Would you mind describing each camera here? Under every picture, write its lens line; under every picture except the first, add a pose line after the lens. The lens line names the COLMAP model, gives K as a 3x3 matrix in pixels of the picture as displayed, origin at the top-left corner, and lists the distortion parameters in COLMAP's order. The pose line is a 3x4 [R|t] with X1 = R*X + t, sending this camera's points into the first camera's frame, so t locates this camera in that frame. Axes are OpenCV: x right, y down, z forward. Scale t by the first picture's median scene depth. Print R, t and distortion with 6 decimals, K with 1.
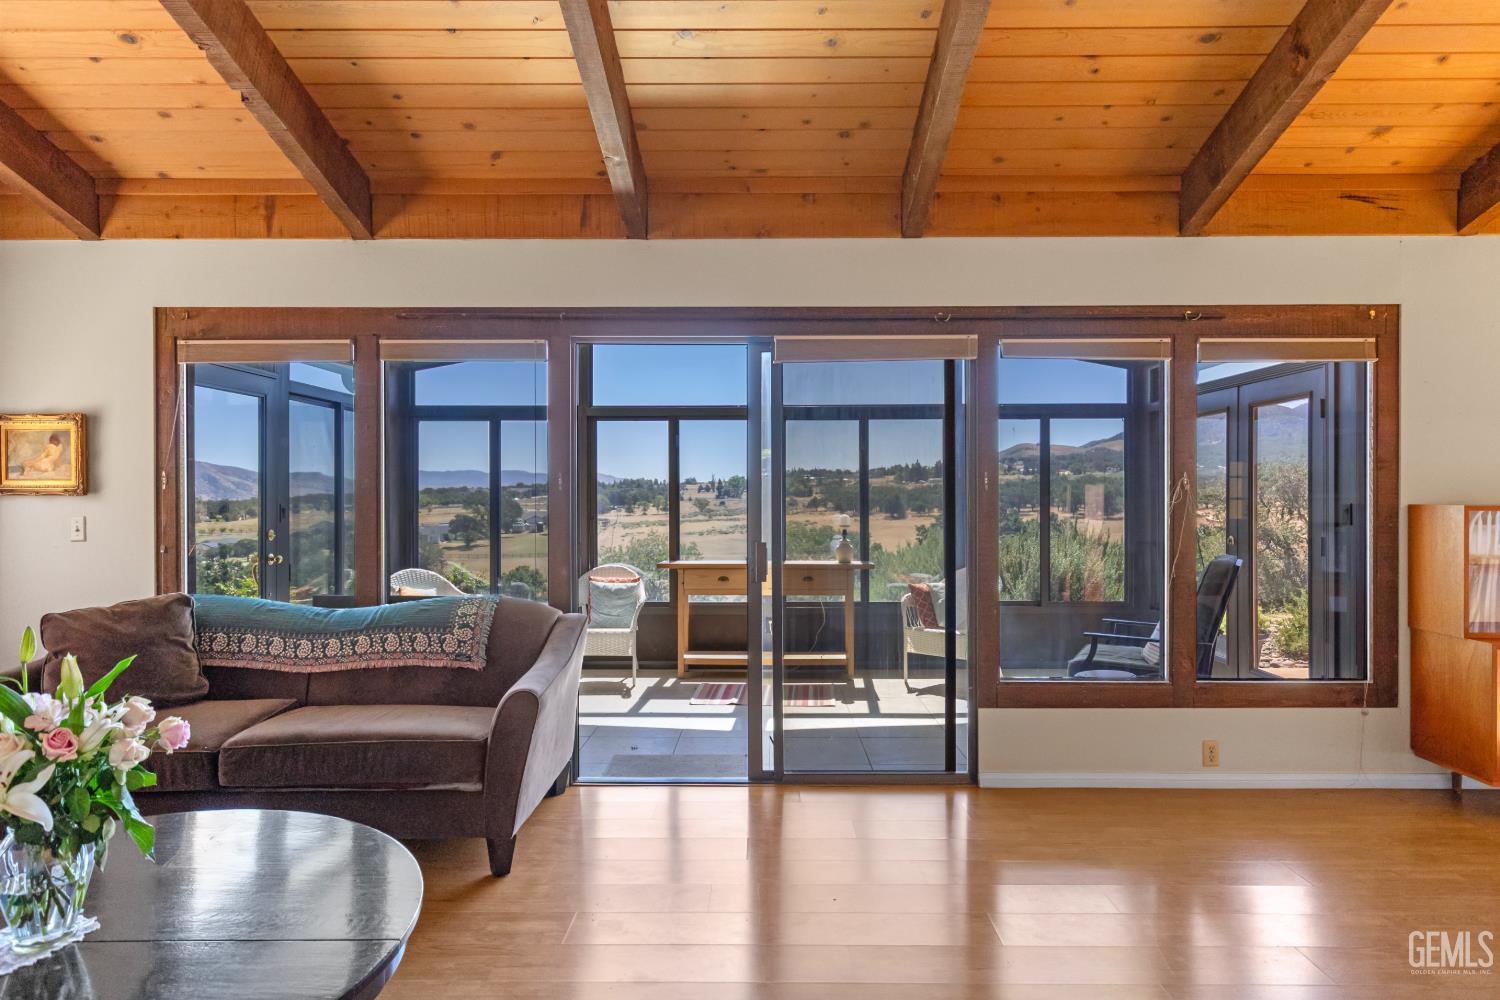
lens RADIAL K [[854.4, 0, 764.0], [0, 854.4, 494.3], [0, 0, 1]] dist [0.001137, -0.001004]
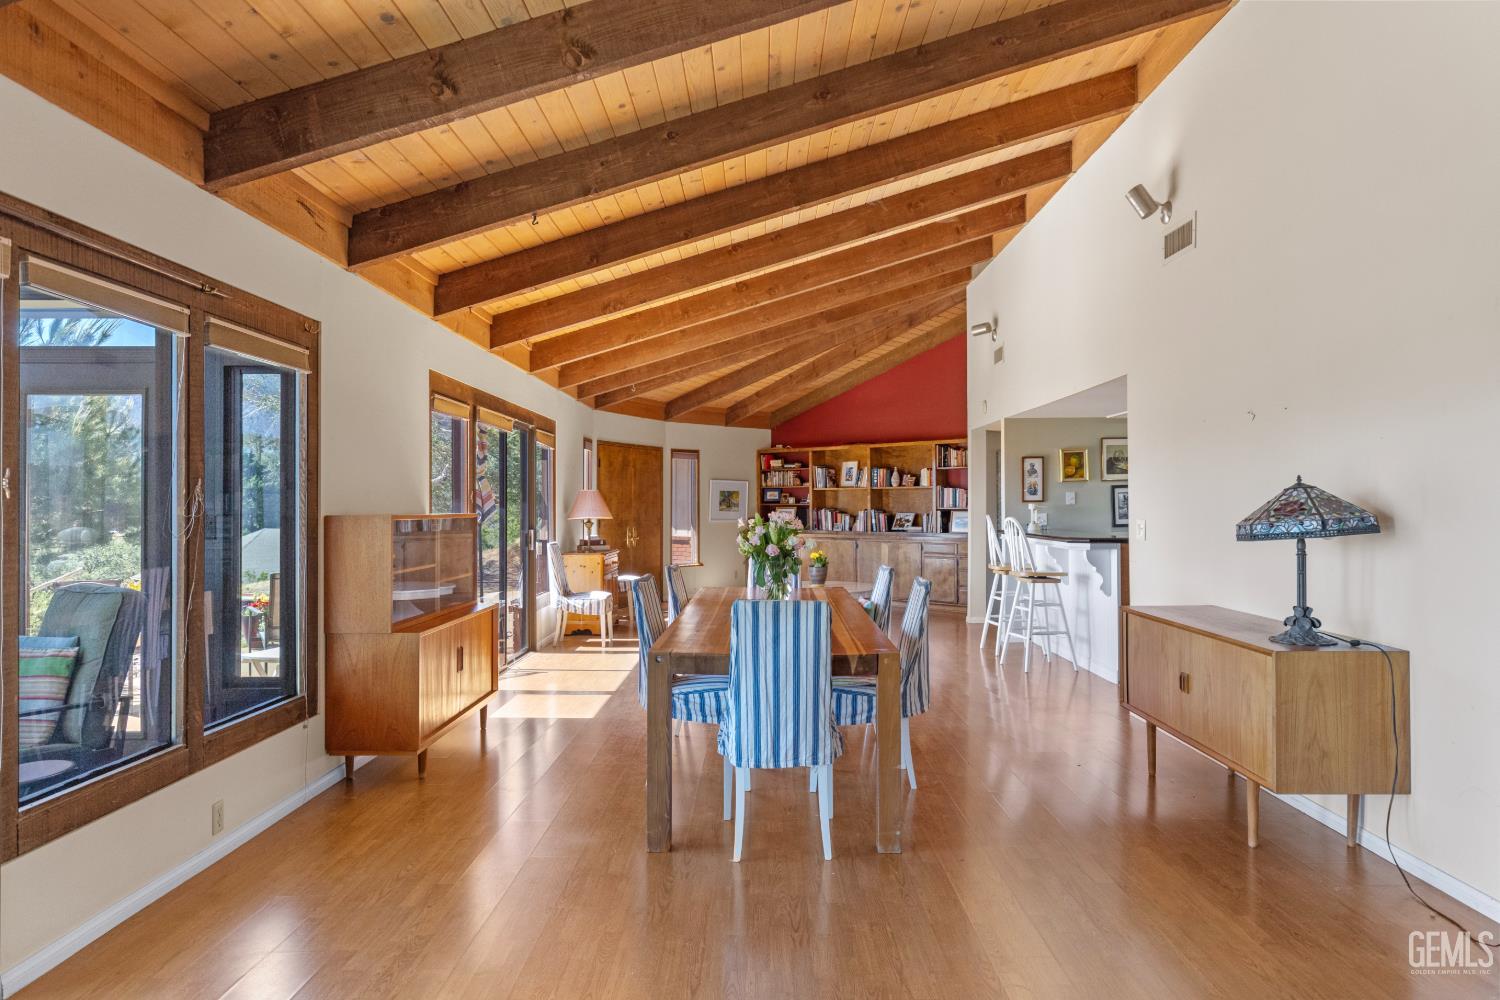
lens RADIAL K [[965.5, 0, 750.1], [0, 965.5, 496.2], [0, 0, 1]] dist [0.027104, 0.000611]
pose [[0.016235, 0.006551, 0.999847, -0.429188], [0.003284, 0.999973, -0.006605, -0.001953], [-0.999863, 0.003390, 0.016213, 0.472394]]
